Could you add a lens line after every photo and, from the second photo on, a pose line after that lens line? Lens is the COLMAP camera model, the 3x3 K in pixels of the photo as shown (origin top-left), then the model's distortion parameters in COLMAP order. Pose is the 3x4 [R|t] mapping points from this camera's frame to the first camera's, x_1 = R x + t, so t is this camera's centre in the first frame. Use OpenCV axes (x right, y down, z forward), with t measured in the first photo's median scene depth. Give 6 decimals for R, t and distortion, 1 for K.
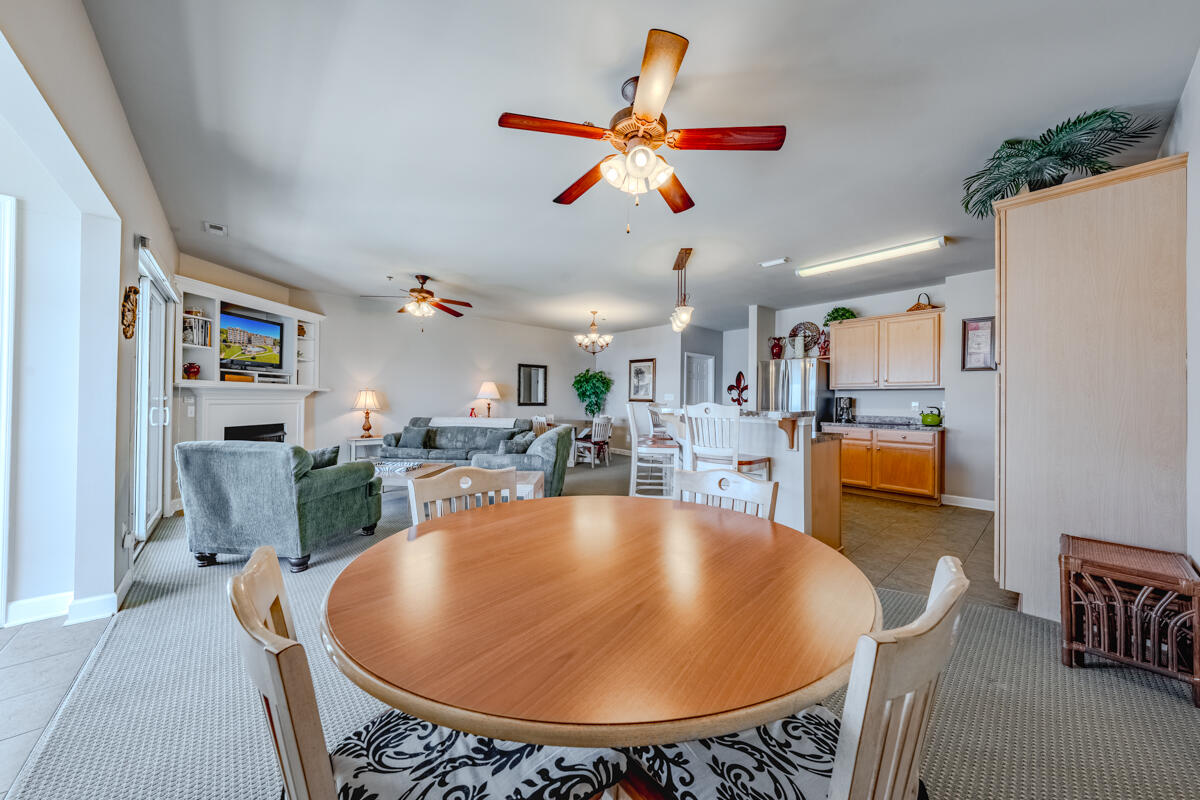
lens RADIAL K [[419.5, 0, 600.0], [0, 419.5, 400.0], [0, 0, 1]] dist [-0.000735, -0.000074]
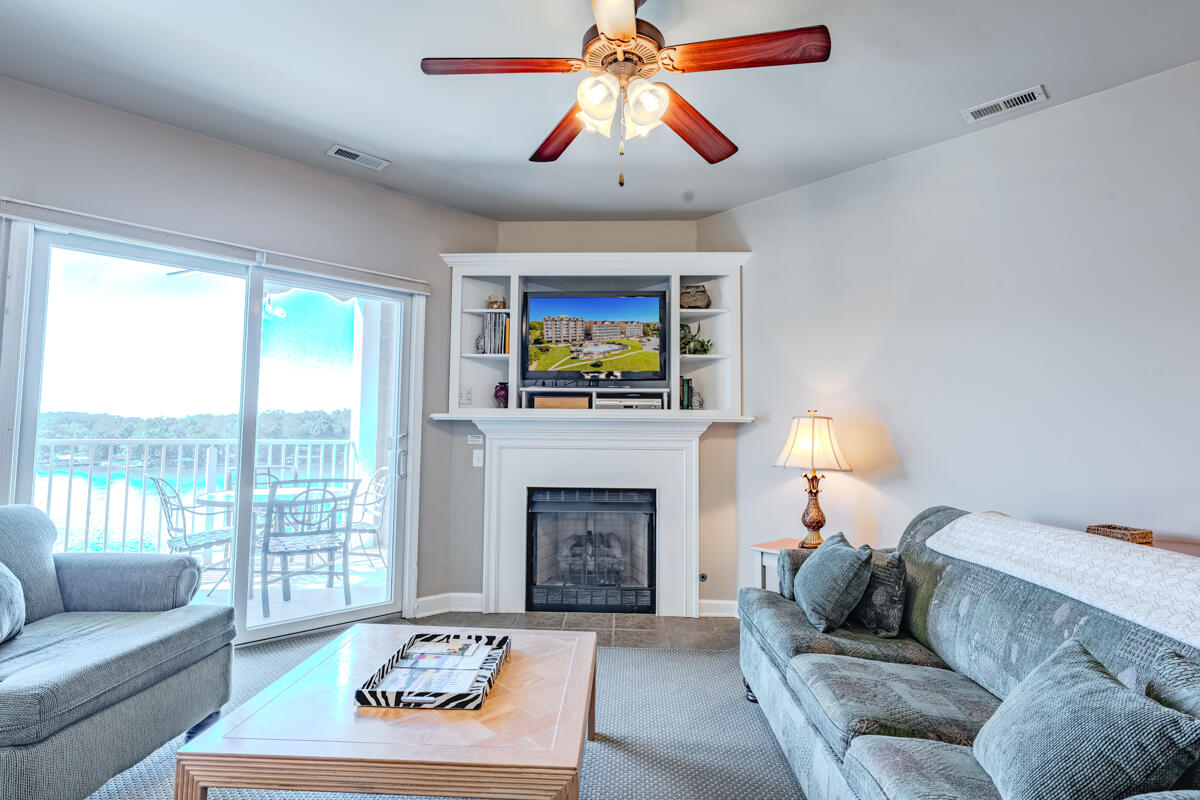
lens RADIAL K [[595.9, 0, 600.0], [0, 595.9, 400.0], [0, 0, 1]] dist [0.002169, 0.000692]
pose [[0.003507, -0.070932, -0.997475, -0.051031], [-0.012407, 0.997401, -0.070970, 0.001063], [0.999917, 0.012625, 0.002617, 0.970099]]
